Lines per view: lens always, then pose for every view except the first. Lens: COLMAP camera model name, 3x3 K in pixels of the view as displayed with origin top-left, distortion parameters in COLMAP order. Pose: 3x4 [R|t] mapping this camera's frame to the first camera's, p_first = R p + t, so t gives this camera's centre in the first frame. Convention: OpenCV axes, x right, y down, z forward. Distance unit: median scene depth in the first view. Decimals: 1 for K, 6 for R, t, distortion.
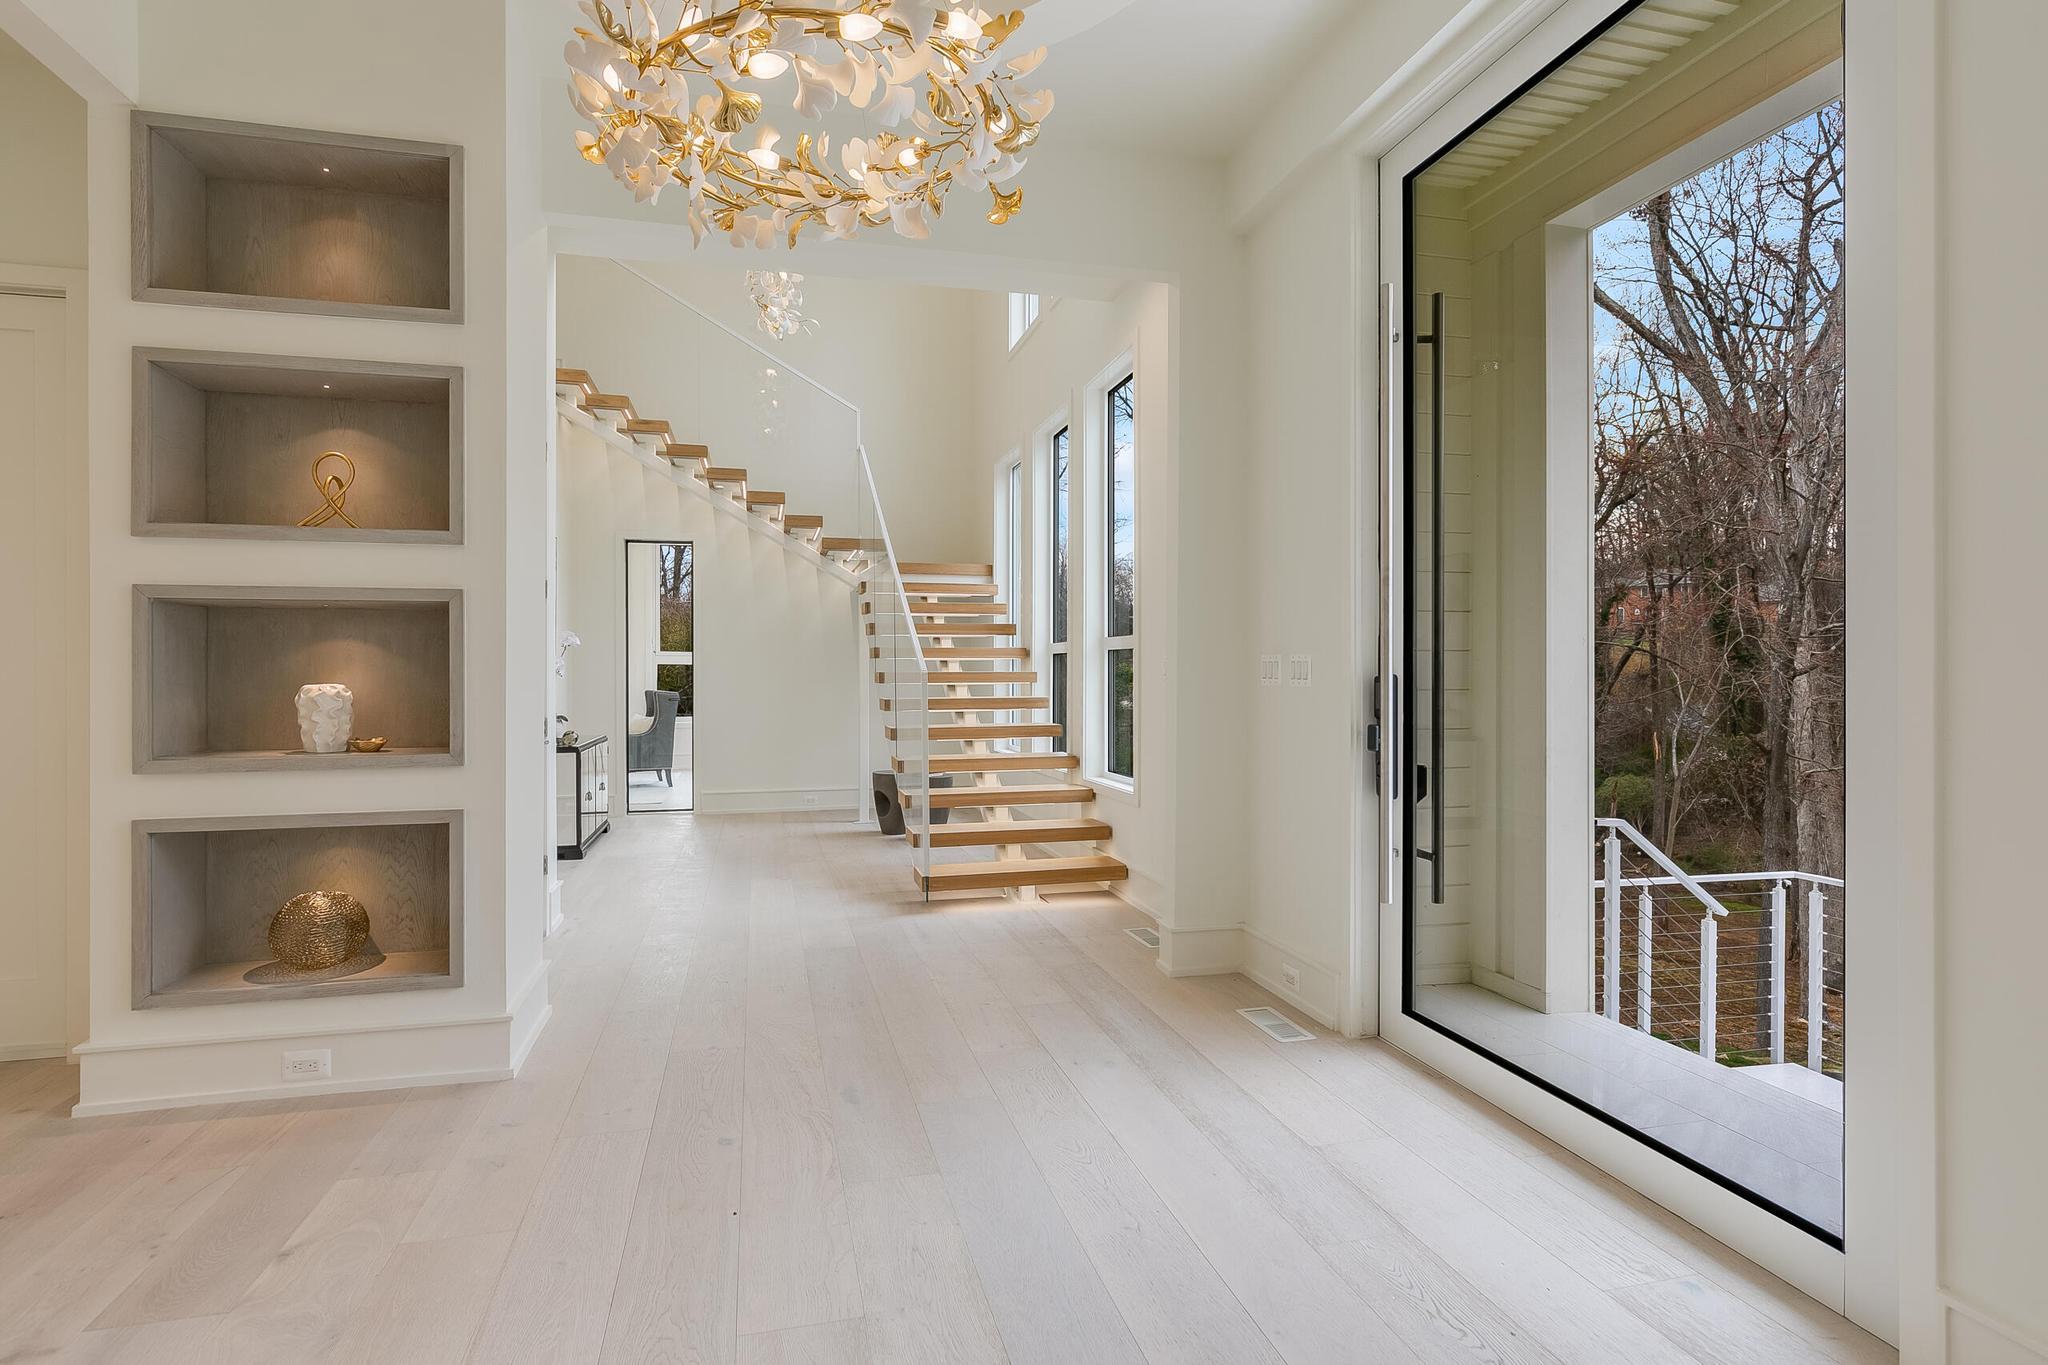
lens RADIAL K [[1045.2, 0, 1019.1], [0, 1045.2, 670.9], [0, 0, 1]] dist [0.002167, 0.000798]
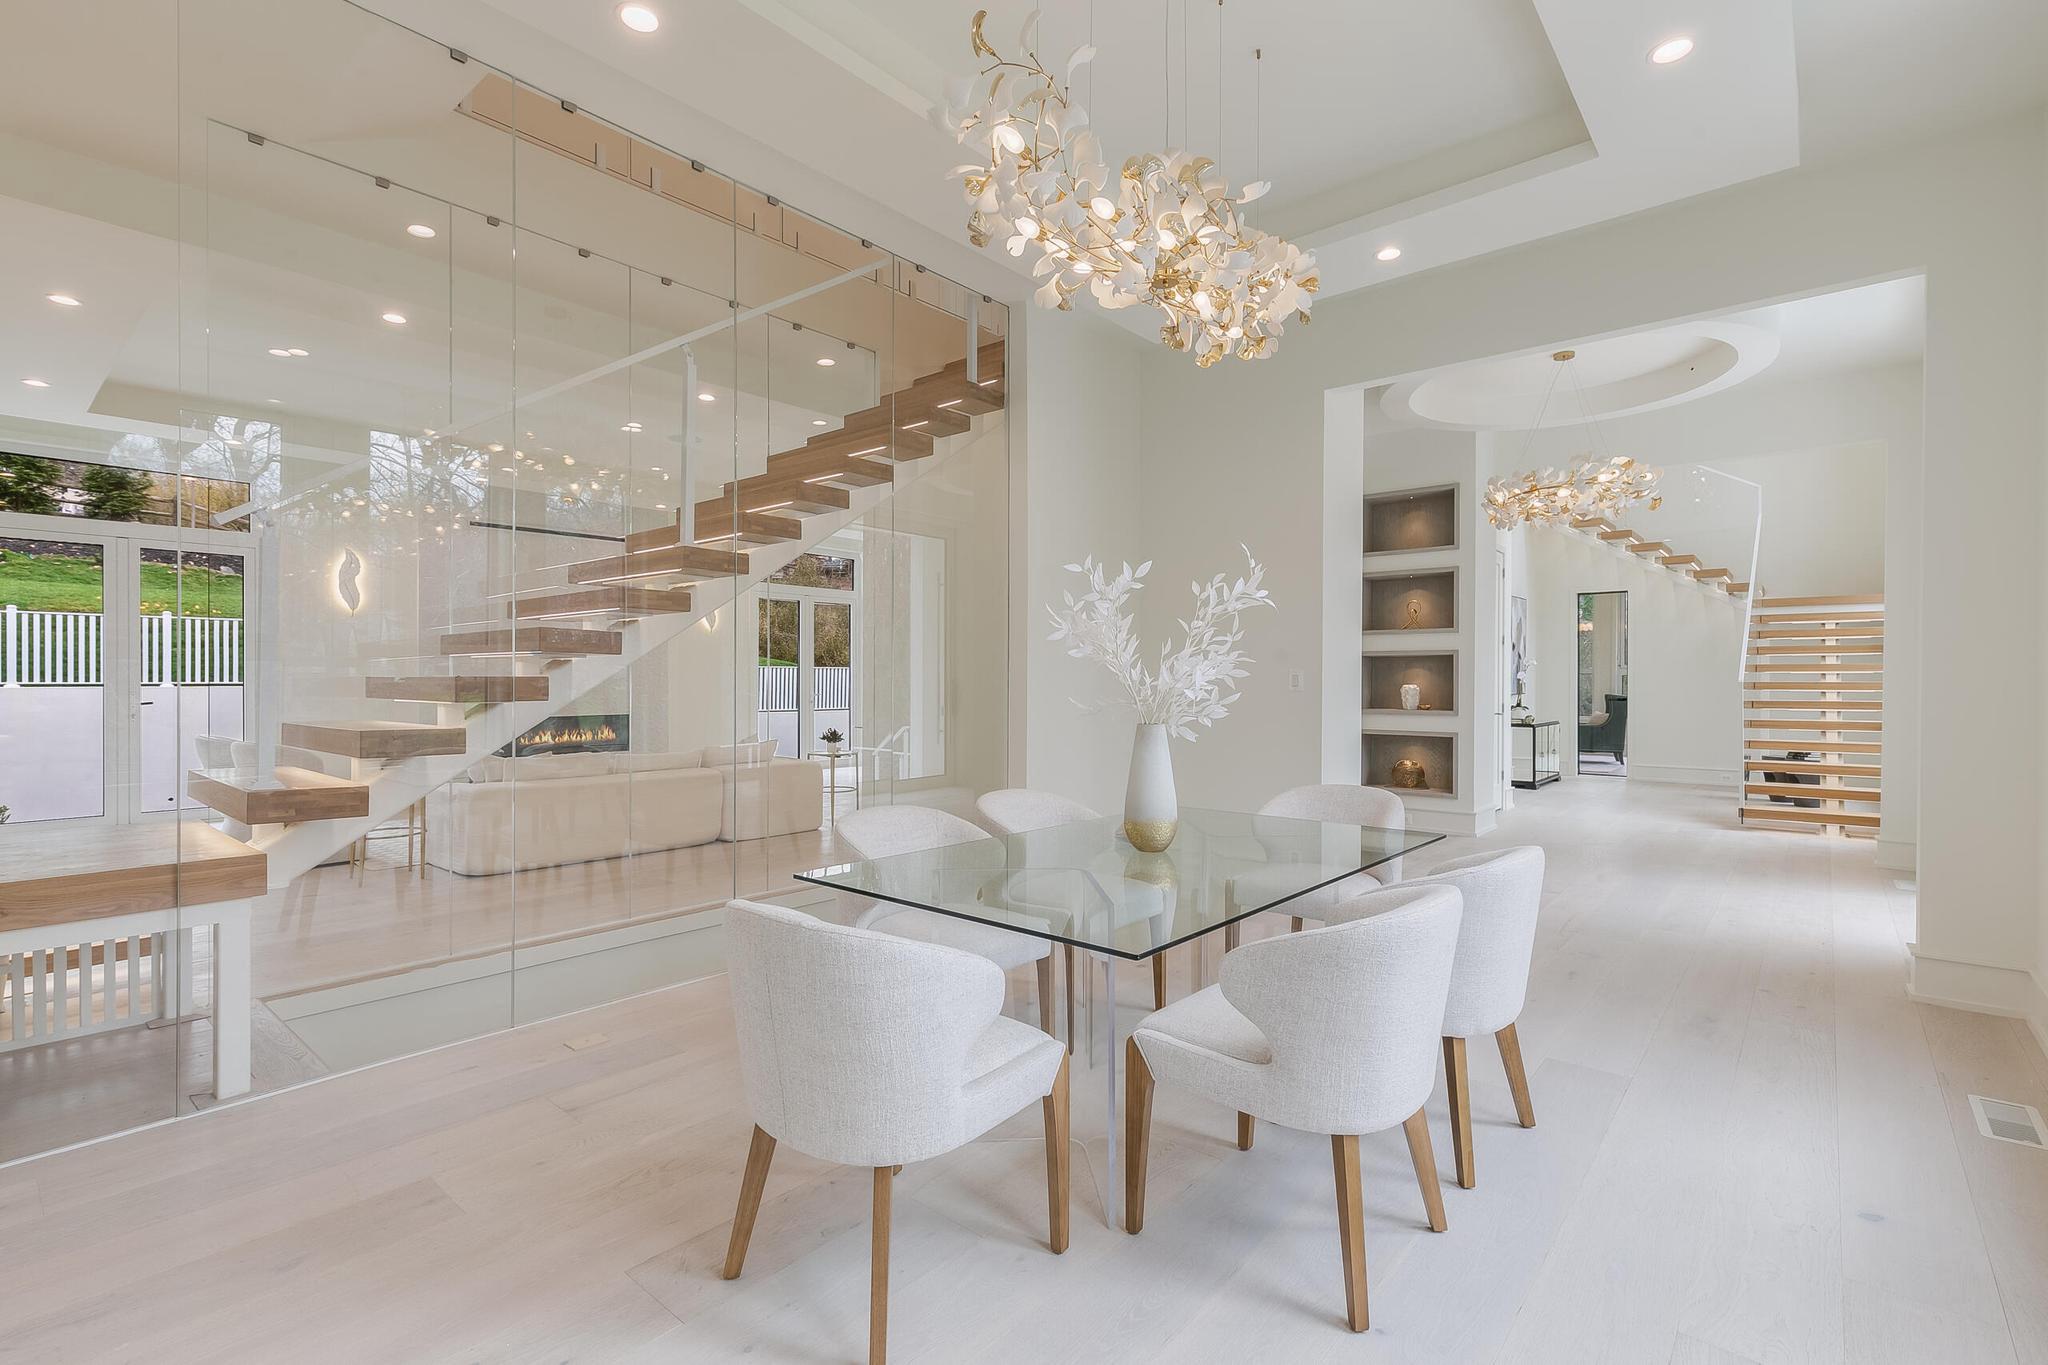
lens RADIAL K [[927.9, 0, 1017.4], [0, 927.9, 680.4], [0, 0, 1]] dist [0.003052, 0.000348]
pose [[0.574898, 0.005186, -0.818209, 0.289391], [-0.003837, 0.999986, 0.003642, -0.001787], [0.818216, 0.001046, 0.574910, -0.487855]]
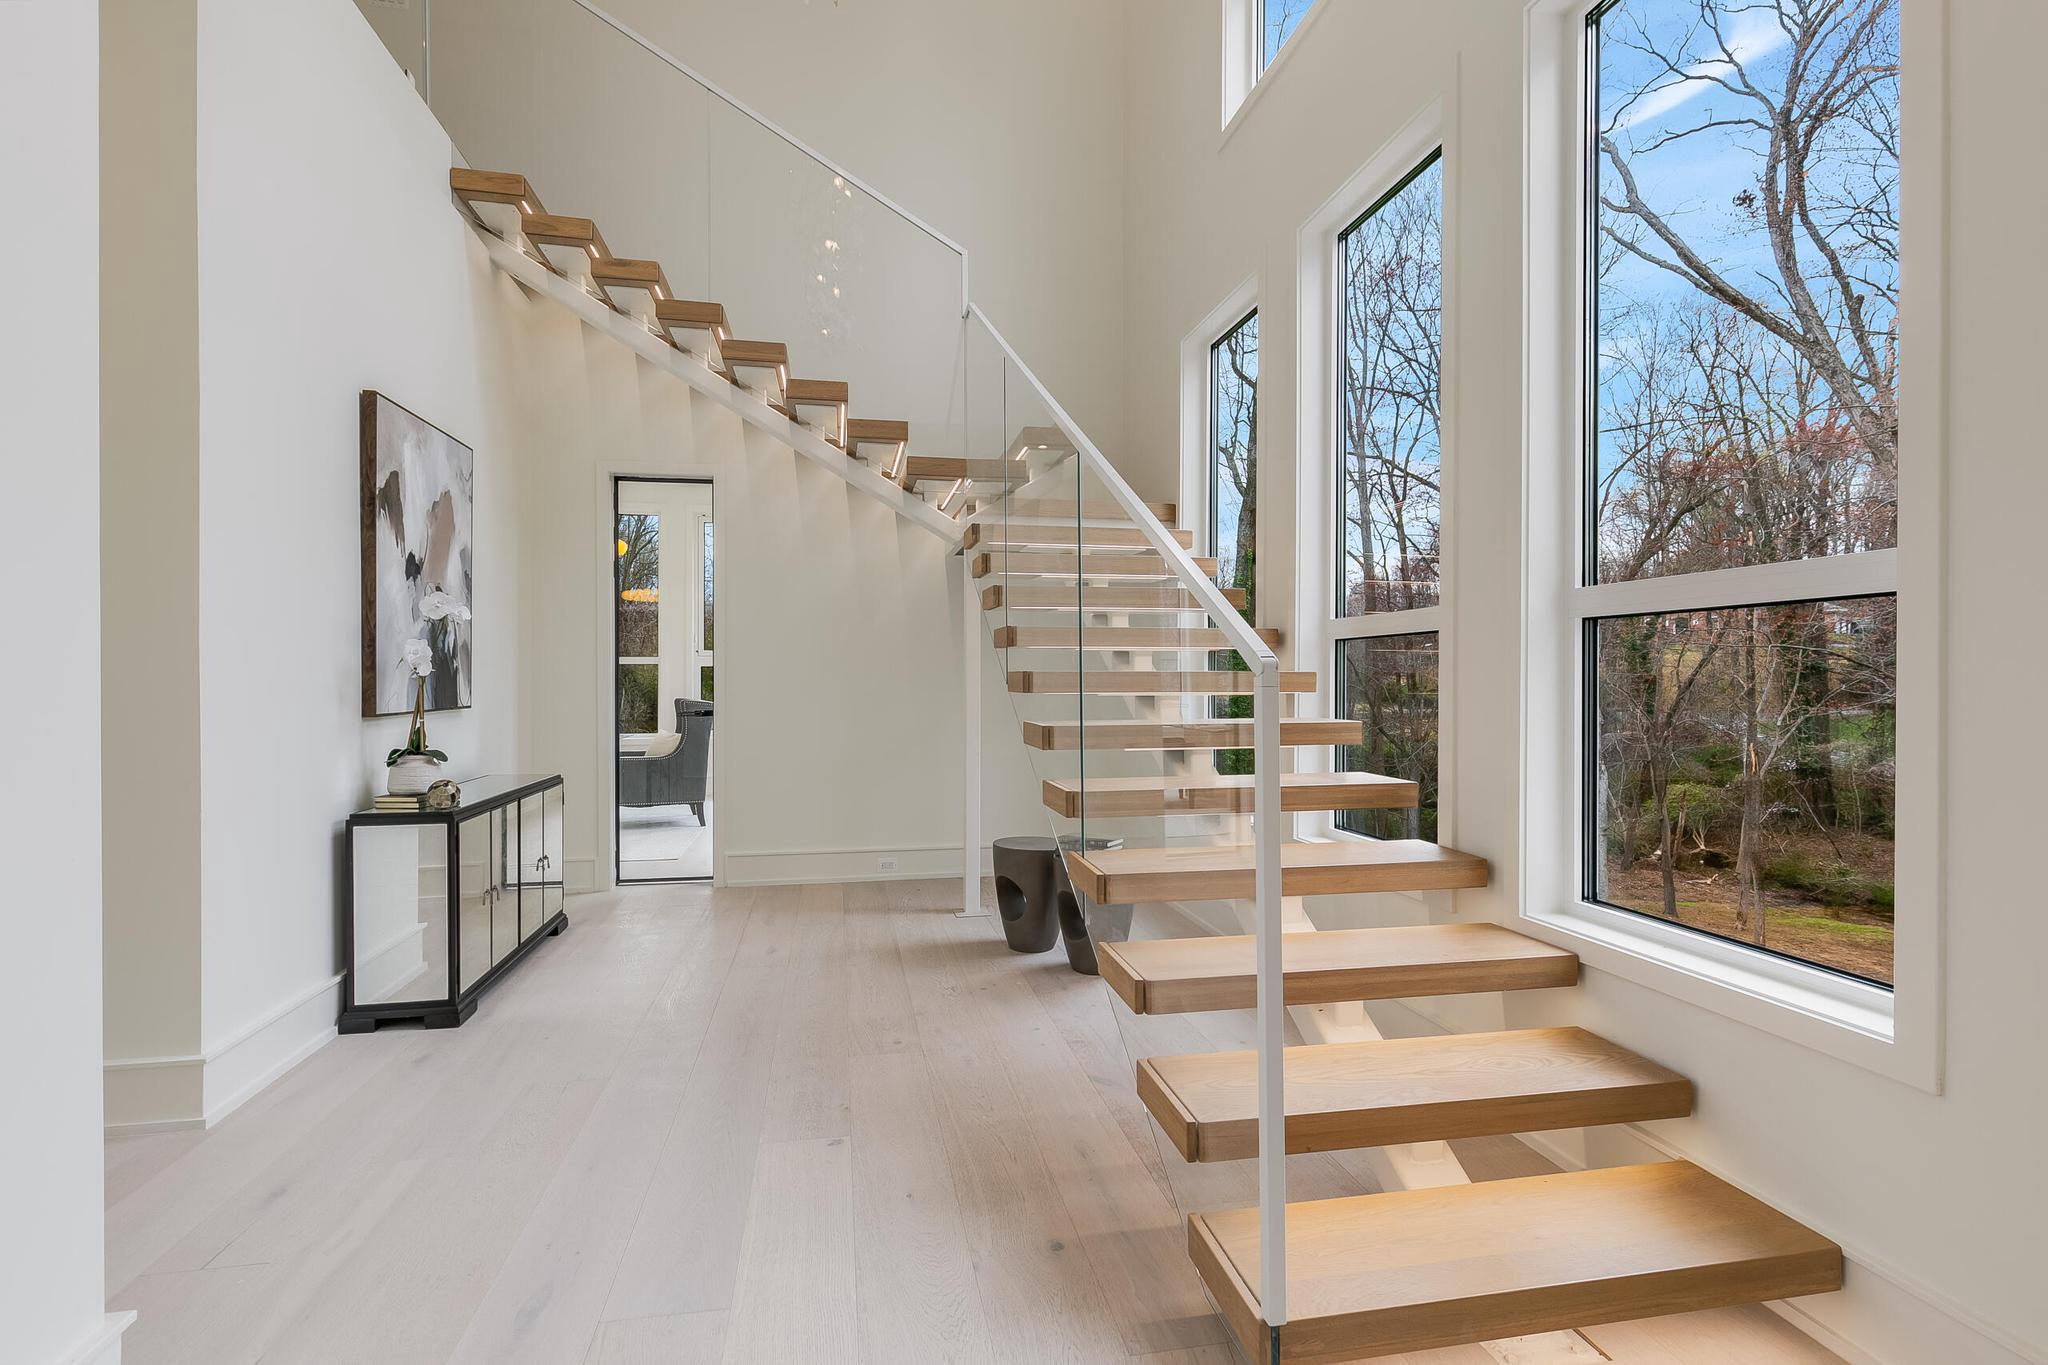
lens RADIAL K [[927.9, 0, 1017.4], [0, 927.9, 680.4], [0, 0, 1]] dist [0.003052, 0.000348]
pose [[0.998679, 0.002157, -0.051337, -0.098812], [-0.002027, 0.999995, 0.002588, 0.004000], [0.051342, -0.002480, 0.998678, 0.473362]]
